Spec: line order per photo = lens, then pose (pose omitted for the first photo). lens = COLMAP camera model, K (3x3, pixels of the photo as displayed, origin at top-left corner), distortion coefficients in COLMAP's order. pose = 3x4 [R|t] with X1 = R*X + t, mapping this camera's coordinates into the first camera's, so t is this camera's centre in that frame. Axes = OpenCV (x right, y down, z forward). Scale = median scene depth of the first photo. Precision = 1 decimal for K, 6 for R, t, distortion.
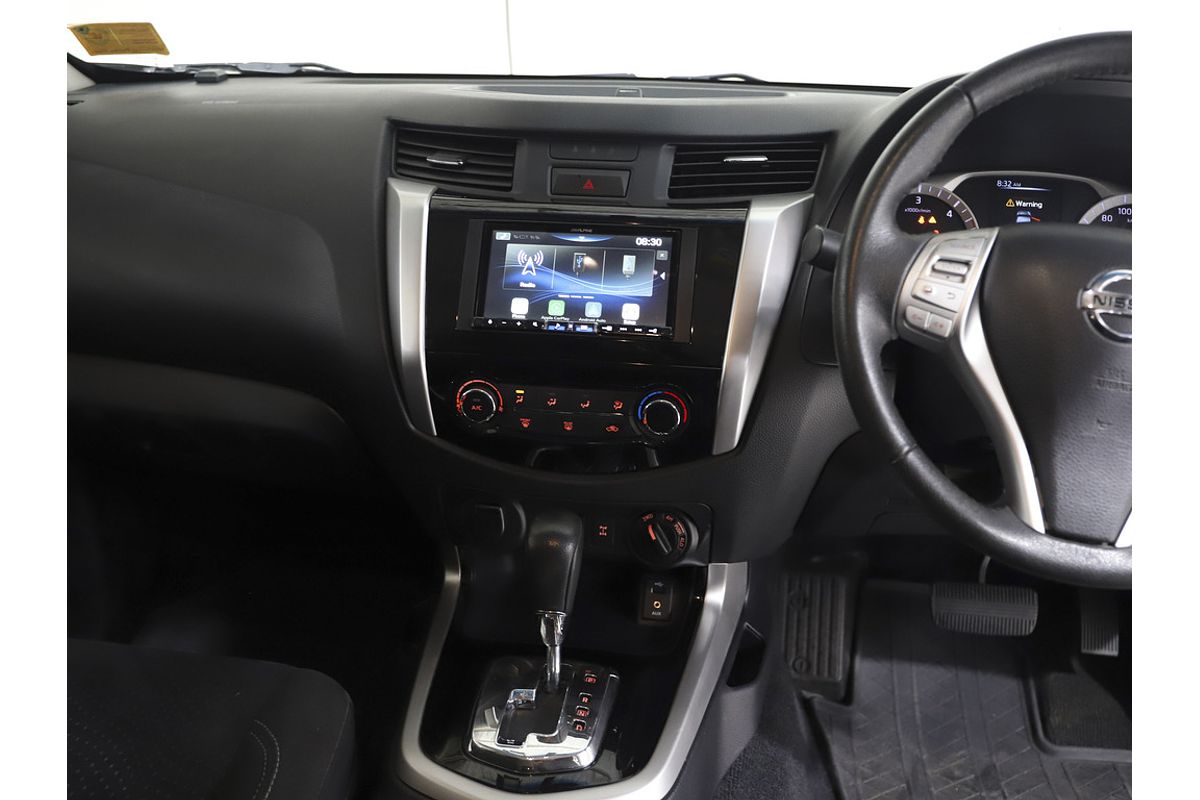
lens RADIAL K [[1199.4, 0, 600.0], [0, 1199.4, 400.0], [0, 0, 1]] dist [-0.008651, 0.181416]
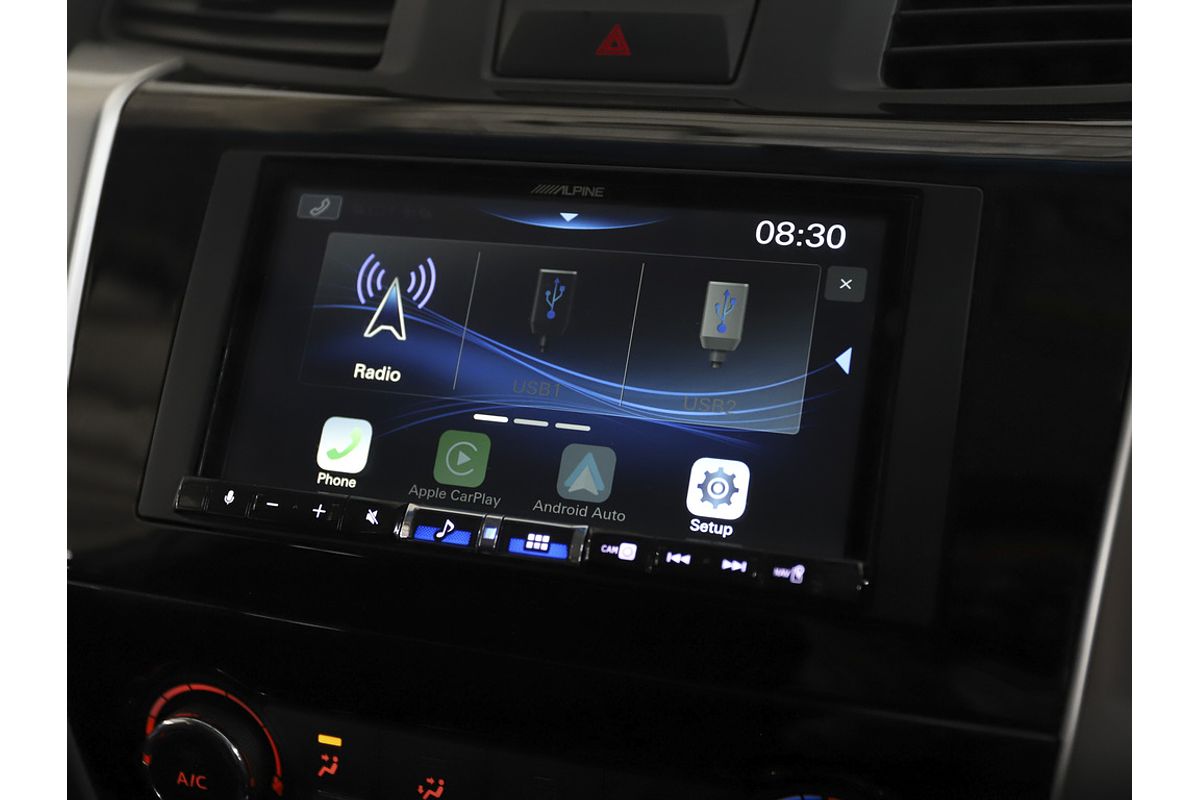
lens RADIAL K [[1499.0, 0, 600.0], [0, 1499.0, 400.0], [0, 0, 1]] dist [0.007845, 0.057021]
pose [[0.982937, 0.042481, -0.178971, 0.058750], [-0.049841, 0.998078, -0.036829, -0.079049], [0.177062, 0.045121, 0.983165, 0.654617]]
